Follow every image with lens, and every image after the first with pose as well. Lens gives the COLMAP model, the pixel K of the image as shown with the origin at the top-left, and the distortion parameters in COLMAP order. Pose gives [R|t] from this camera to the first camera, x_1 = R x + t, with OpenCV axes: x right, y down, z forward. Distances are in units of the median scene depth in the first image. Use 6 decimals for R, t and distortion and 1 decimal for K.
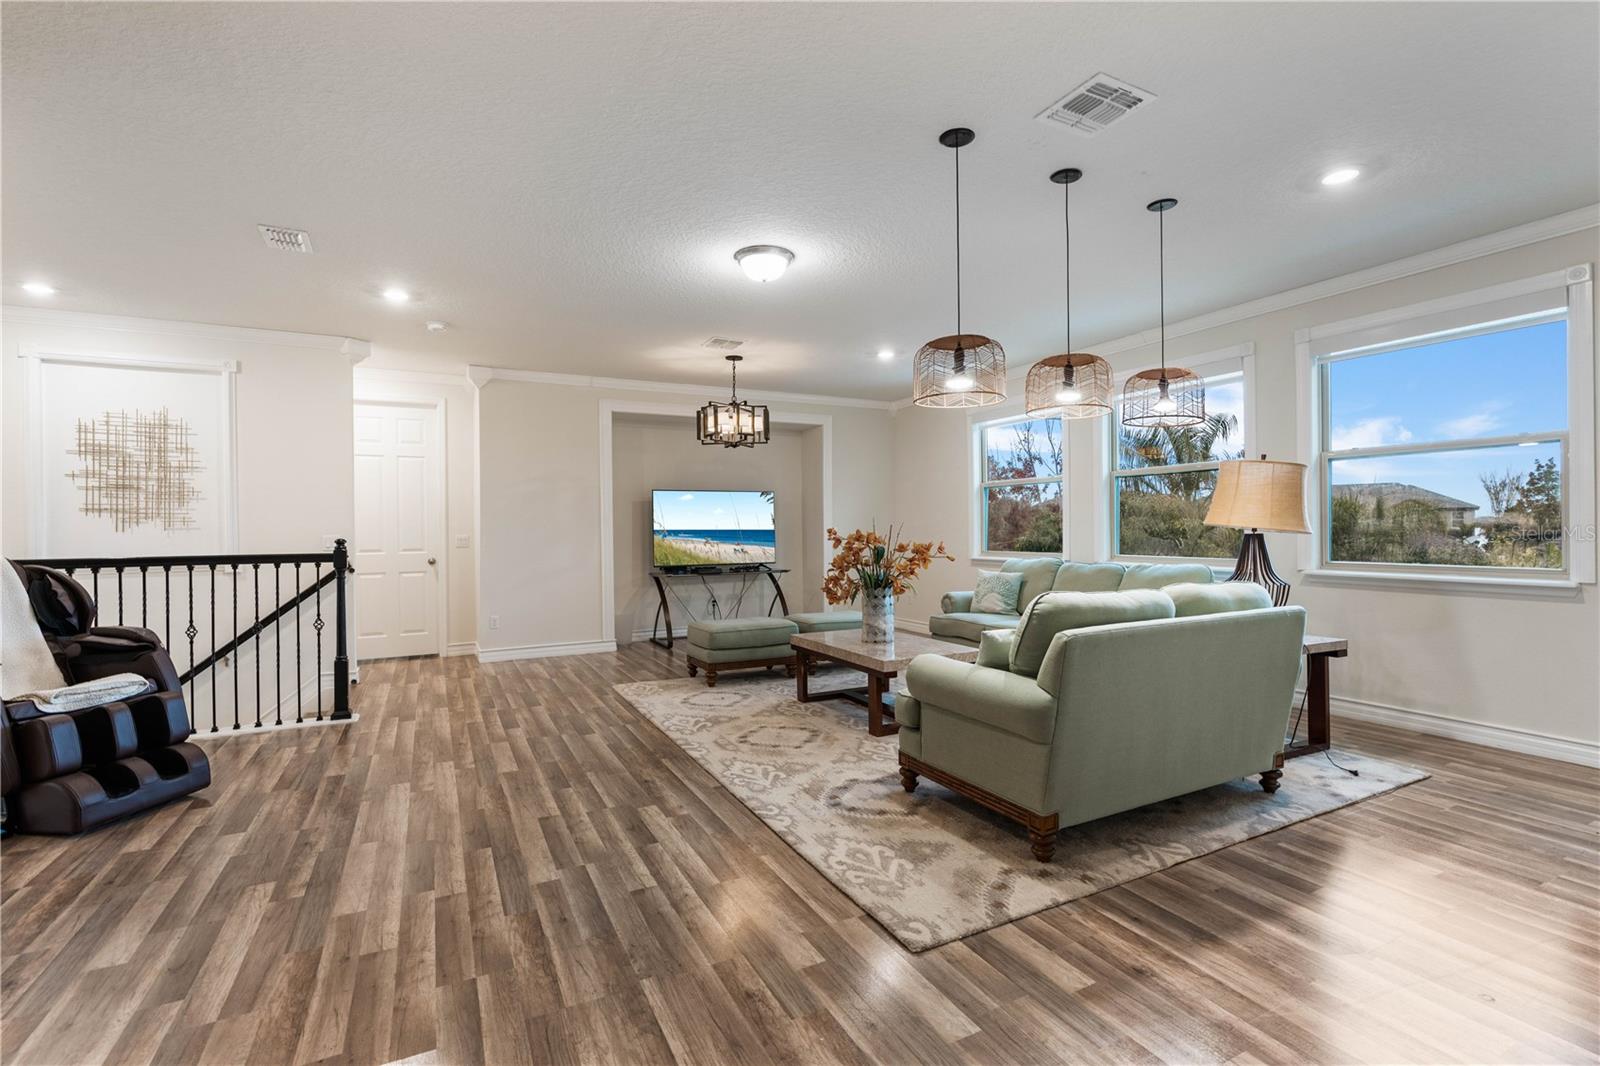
lens RADIAL K [[709.7, 0, 800.0], [0, 709.7, 533.0], [0, 0, 1]] dist [-0.012240, -0.000075]
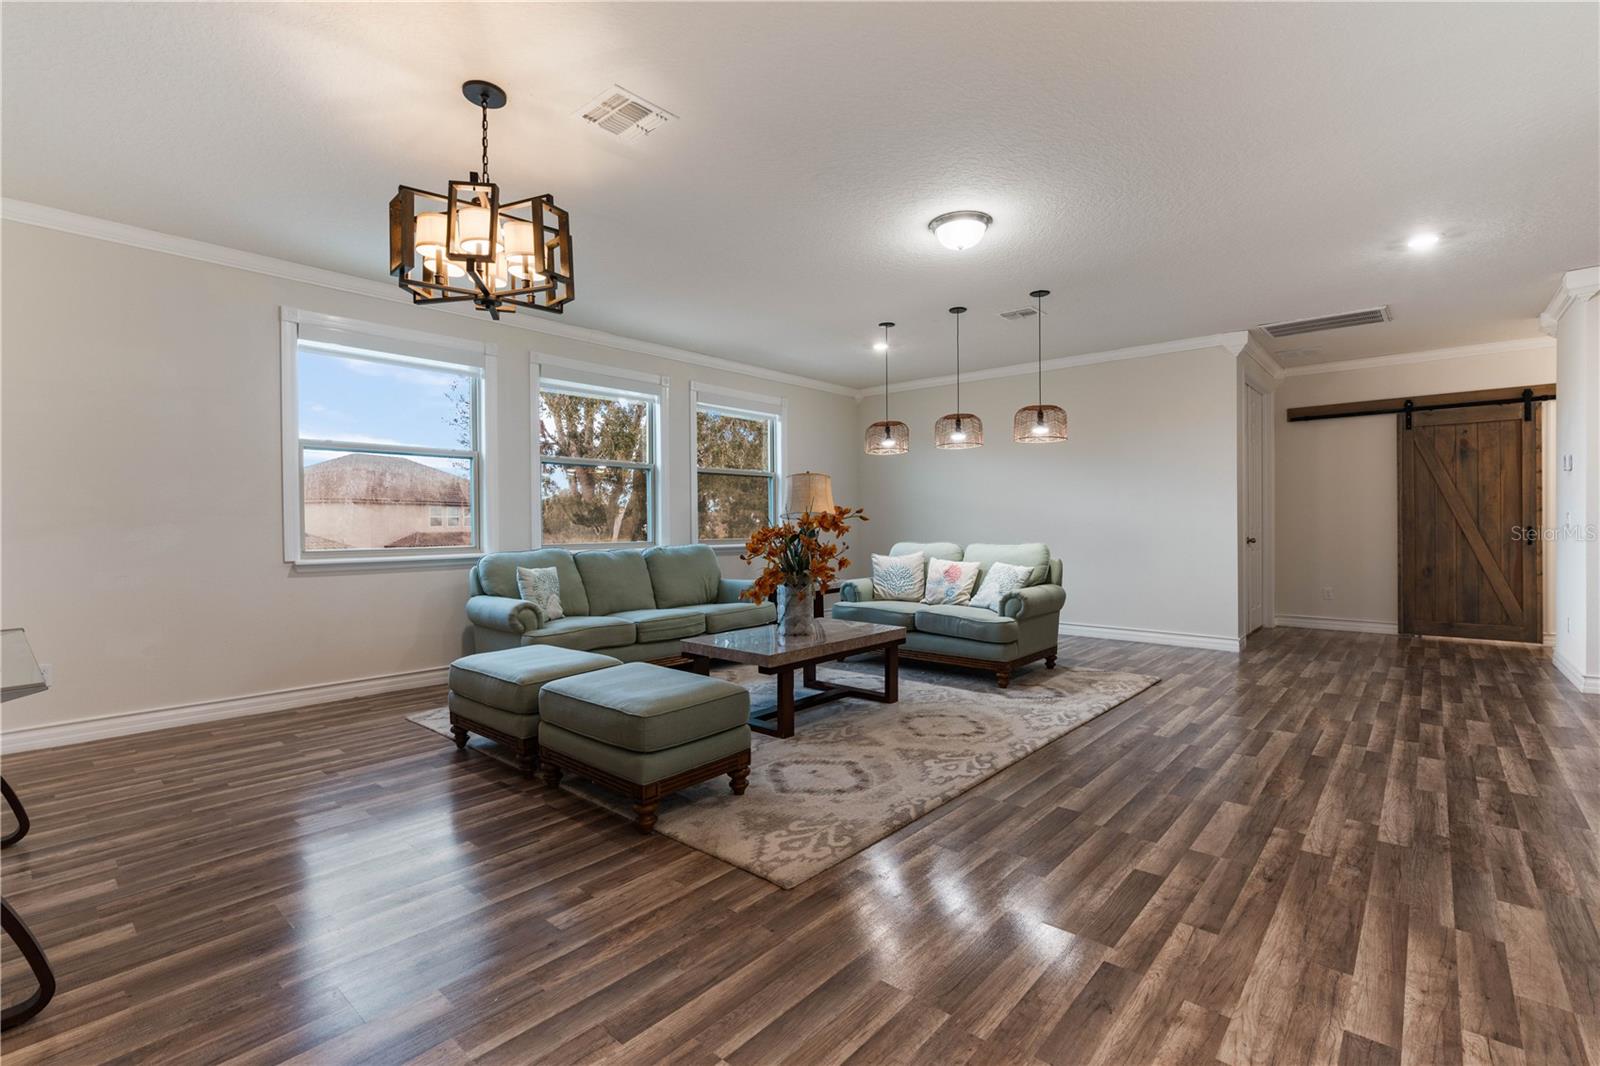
lens RADIAL K [[721.8, 0, 794.1], [0, 721.8, 540.6], [0, 0, 1]] dist [-0.004459, 0.000526]
pose [[-0.356287, -0.012387, 0.934294, -0.796149], [0.009974, 0.999805, 0.017060, 0.018781], [-0.934323, 0.015397, -0.356094, 1.411863]]
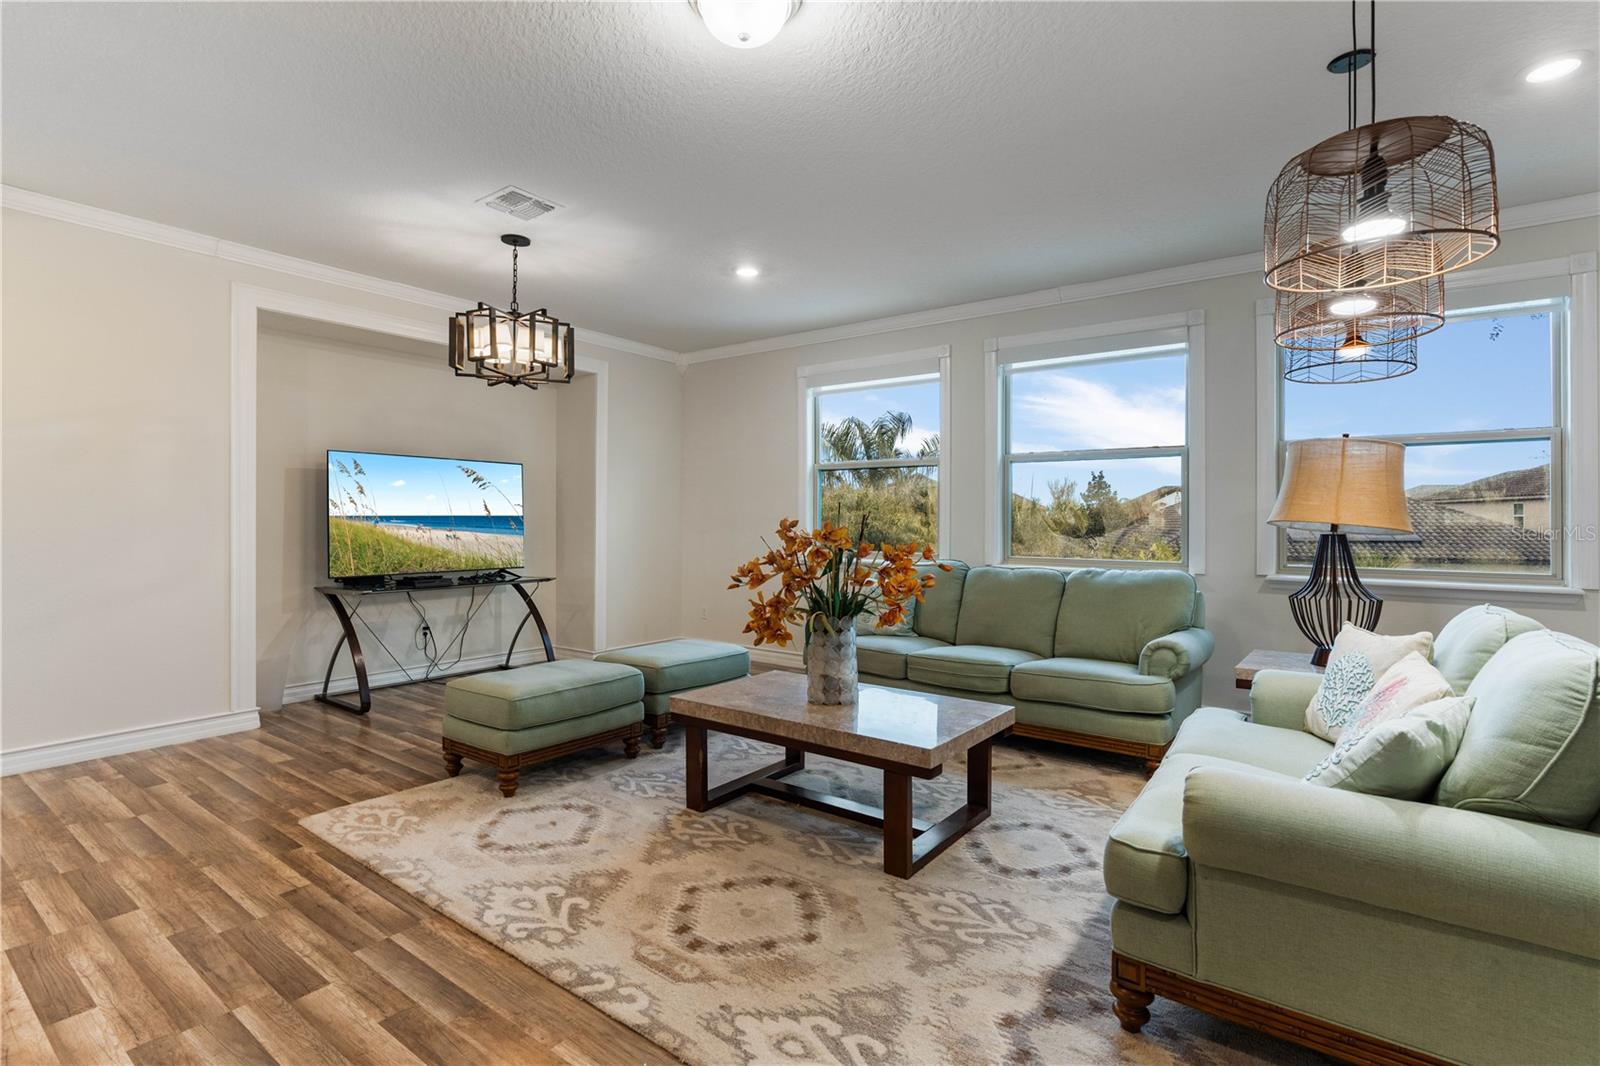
lens RADIAL K [[750.0, 0, 788.7], [0, 750.0, 519.6], [0, 0, 1]] dist [-0.005600, 0.001526]
pose [[0.900184, 0.014496, 0.435269, -0.229387], [-0.011483, 0.999888, -0.009551, -0.000374], [-0.435358, 0.003599, 0.900250, 0.446923]]
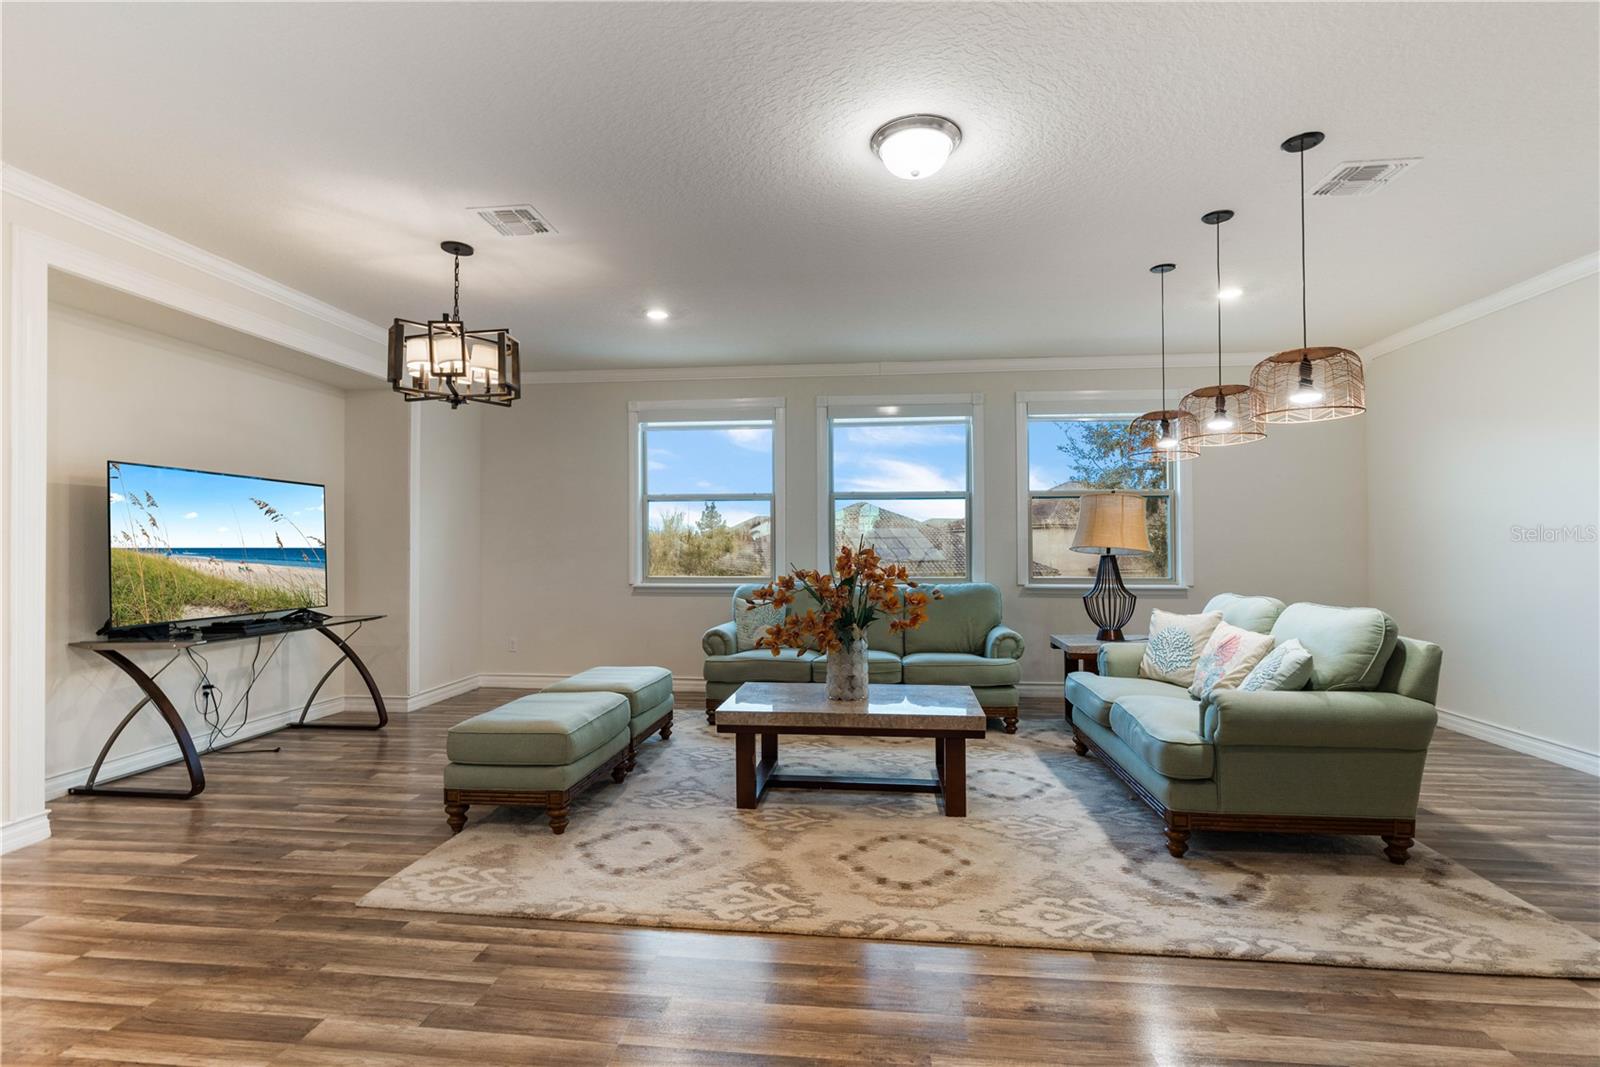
lens RADIAL K [[729.7, 0, 798.7], [0, 729.7, 538.8], [0, 0, 1]] dist [-0.006154, 0.000623]
pose [[0.556243, 0.018912, 0.830805, -0.608771], [0.000132, 0.999739, -0.022847, 0.000886], [-0.831020, 0.012818, 0.556095, 0.644653]]
